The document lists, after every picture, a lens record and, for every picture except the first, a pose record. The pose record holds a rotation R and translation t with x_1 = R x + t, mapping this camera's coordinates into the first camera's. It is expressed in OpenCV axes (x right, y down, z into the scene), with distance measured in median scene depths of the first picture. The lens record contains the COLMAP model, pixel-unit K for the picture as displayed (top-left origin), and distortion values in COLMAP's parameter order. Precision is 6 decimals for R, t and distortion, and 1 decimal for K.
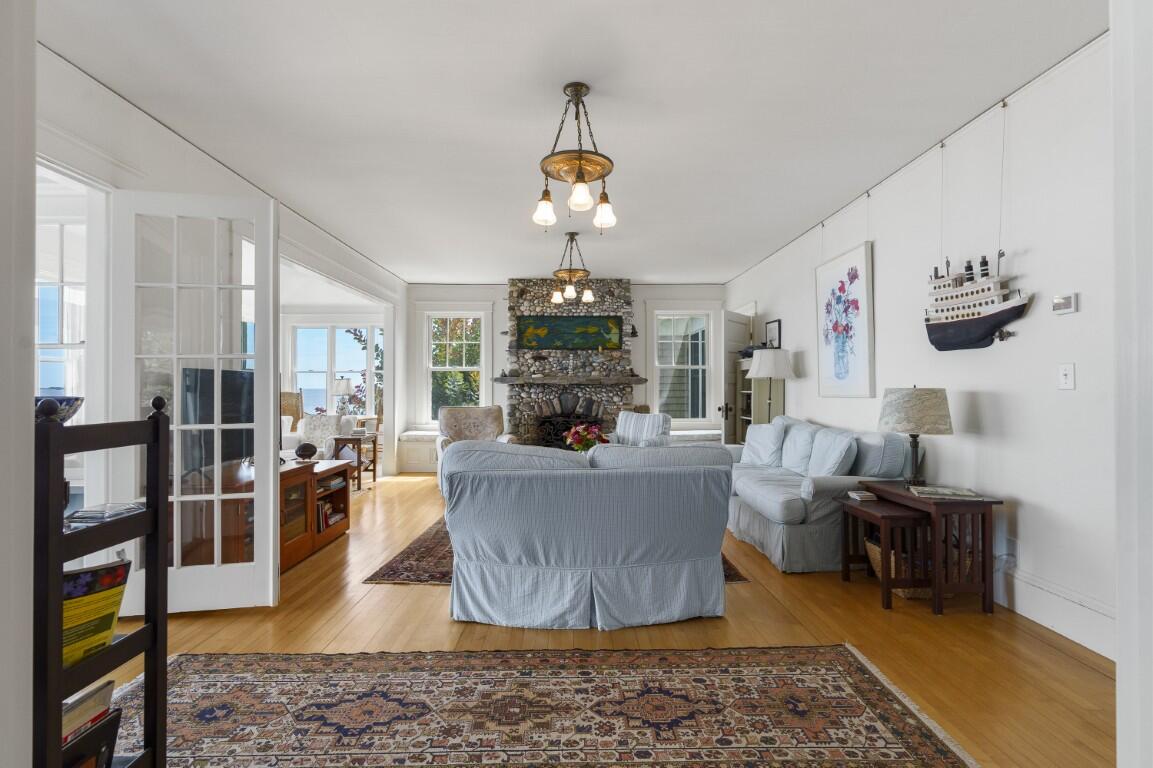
lens RADIAL K [[541.3, 0, 570.0], [0, 541.3, 382.2], [0, 0, 1]] dist [-0.021059, -0.000257]
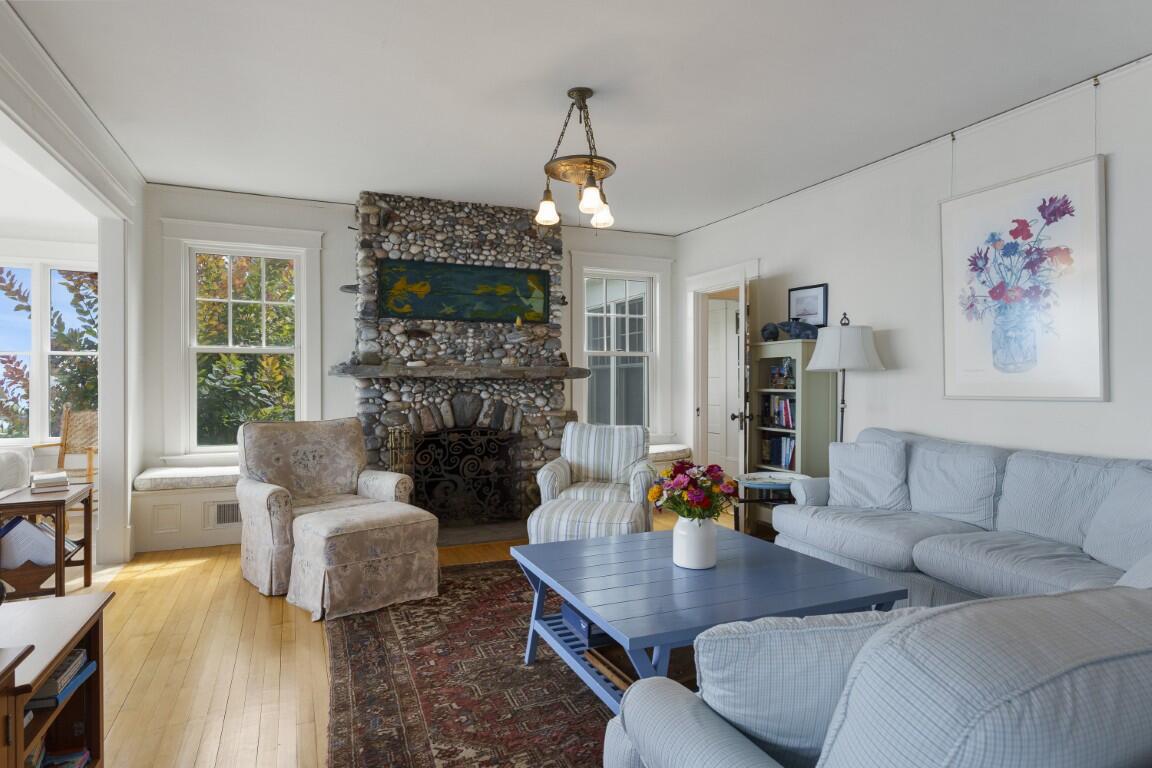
lens RADIAL K [[650.8, 0, 574.9], [0, 650.8, 383.6], [0, 0, 1]] dist [0.000384, 0.000624]
pose [[0.924355, -0.001435, 0.381530, -0.167072], [-0.003711, 0.999912, 0.012753, -0.000198], [-0.381514, -0.013204, 0.924269, 0.284194]]
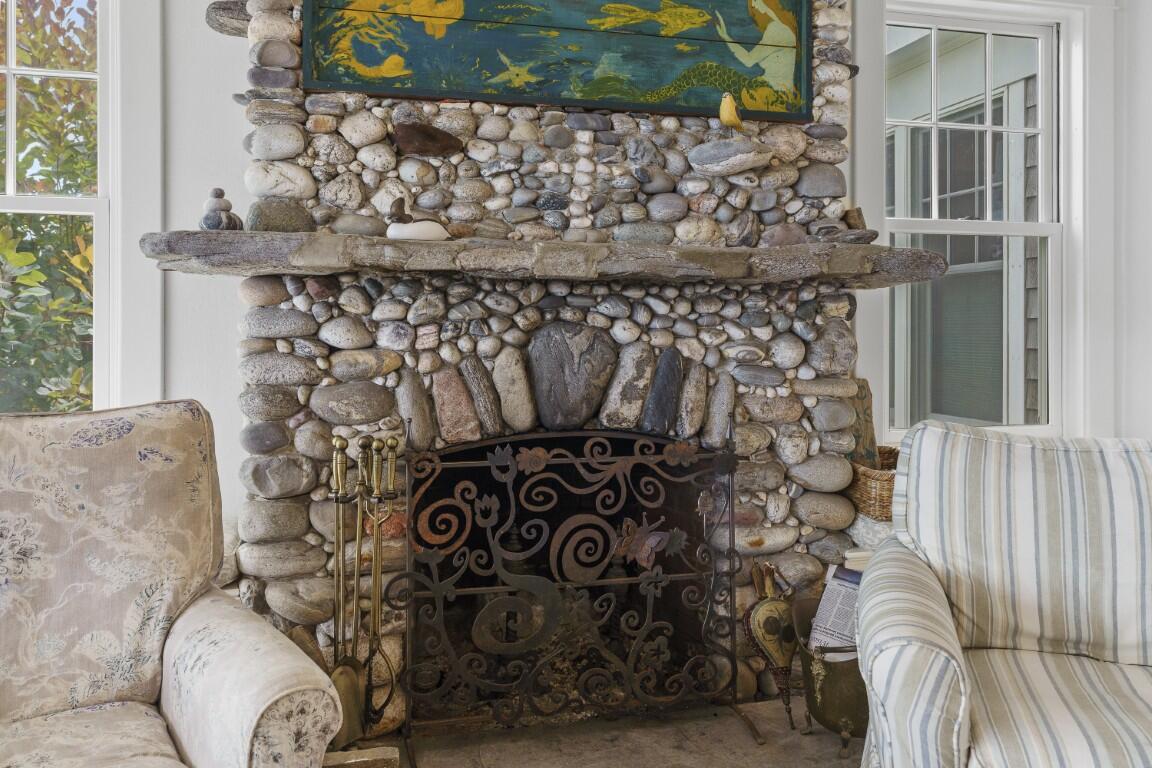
lens RADIAL K [[924.9, 0, 576.0], [0, 924.9, 321.8], [0, 0, 1]] dist [0.015234, 0.004371]
pose [[0.972195, 0.002532, 0.234159, -0.080266], [-0.002999, 0.999994, 0.001637, 0.018240], [-0.234154, -0.002294, 0.972197, 0.667677]]
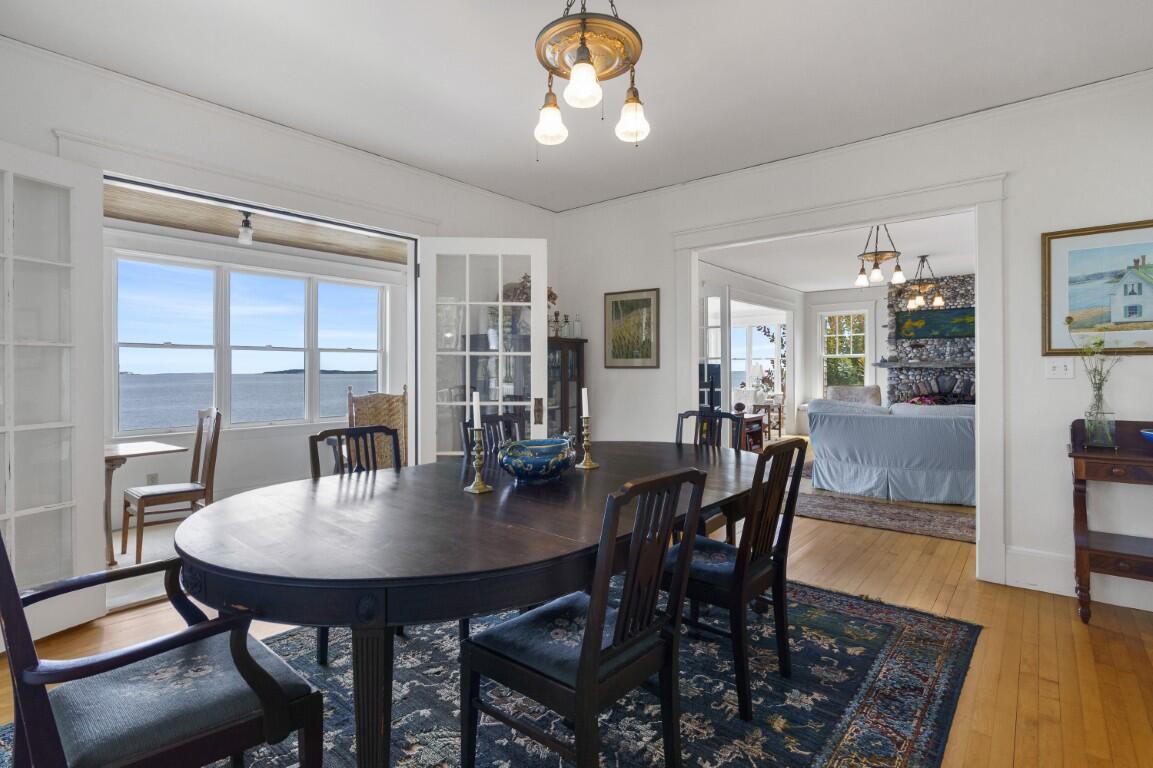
lens RADIAL K [[541.3, 0, 582.0], [0, 541.3, 374.5], [0, 0, 1]] dist [-0.021059, -0.000257]
pose [[0.758673, -0.001011, -0.651470, 0.154563], [0.012530, 0.999836, 0.013040, -0.006622], [0.651351, -0.018056, 0.758562, -0.381678]]
